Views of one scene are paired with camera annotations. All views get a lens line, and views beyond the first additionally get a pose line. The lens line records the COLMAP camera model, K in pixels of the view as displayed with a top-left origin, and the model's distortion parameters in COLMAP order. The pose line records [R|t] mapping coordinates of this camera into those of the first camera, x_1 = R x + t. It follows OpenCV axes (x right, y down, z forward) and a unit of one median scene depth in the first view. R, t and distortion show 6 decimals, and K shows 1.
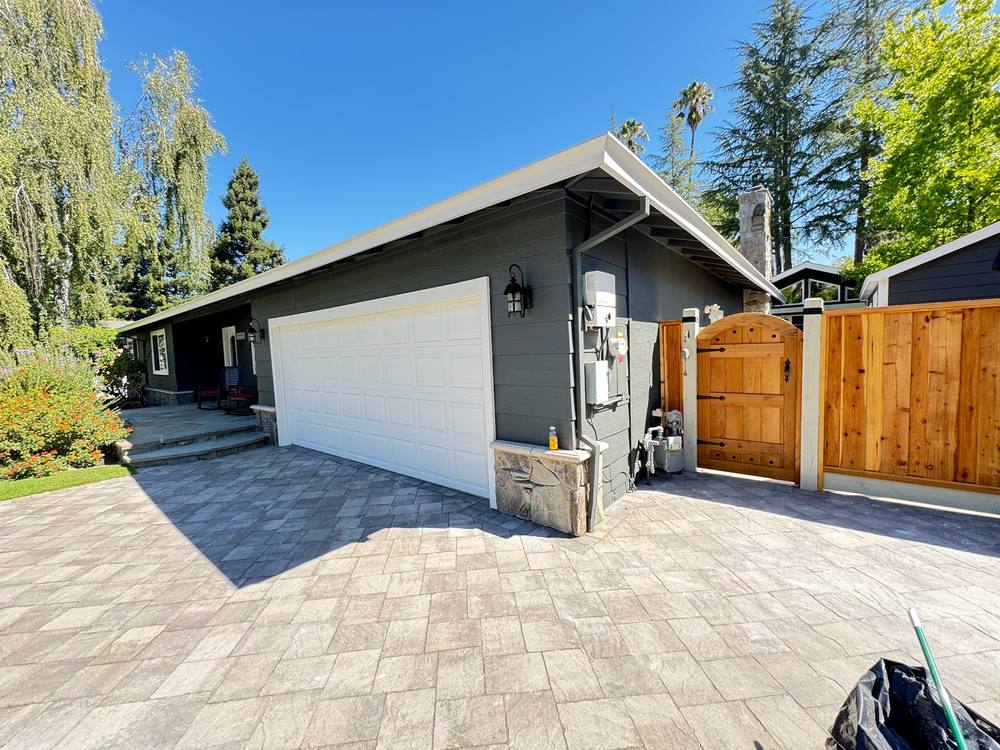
lens RADIAL K [[391.6, 0, 500.0], [0, 391.6, 375.0], [0, 0, 1]] dist [-0.000577, -0.000176]
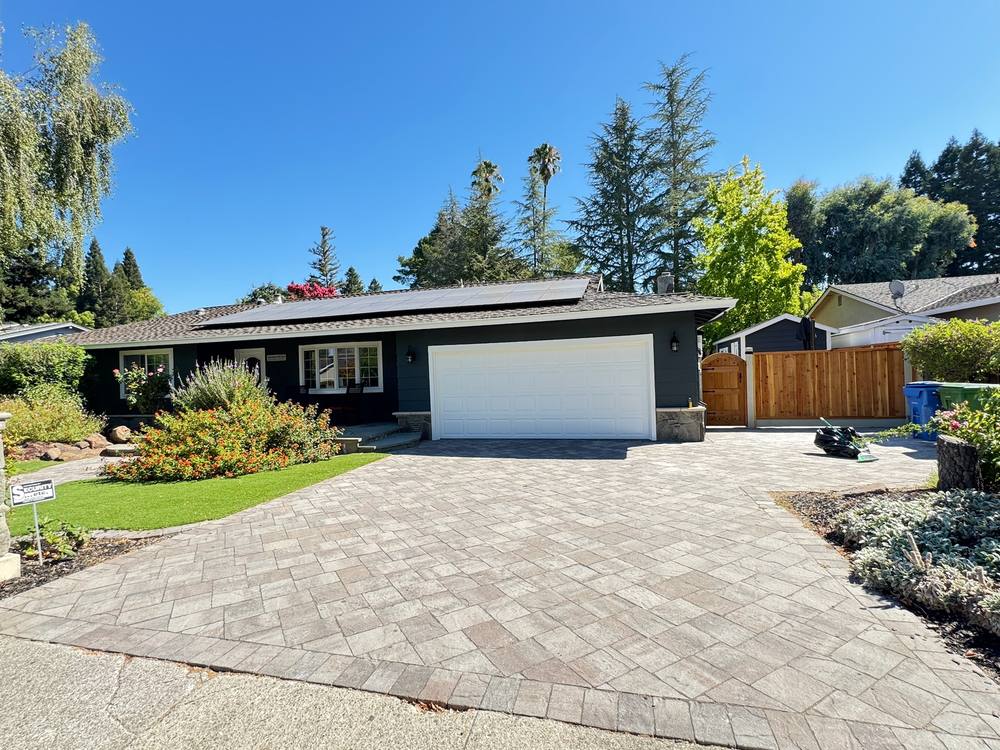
lens RADIAL K [[456.7, 0, 500.0], [0, 456.7, 375.0], [0, 0, 1]] dist [0.001809, 0.000064]
pose [[0.911296, 0.007014, 0.411692, -1.520513], [0.027832, 0.996519, -0.078583, 0.131706], [-0.410810, 0.083071, 0.907928, -0.791857]]
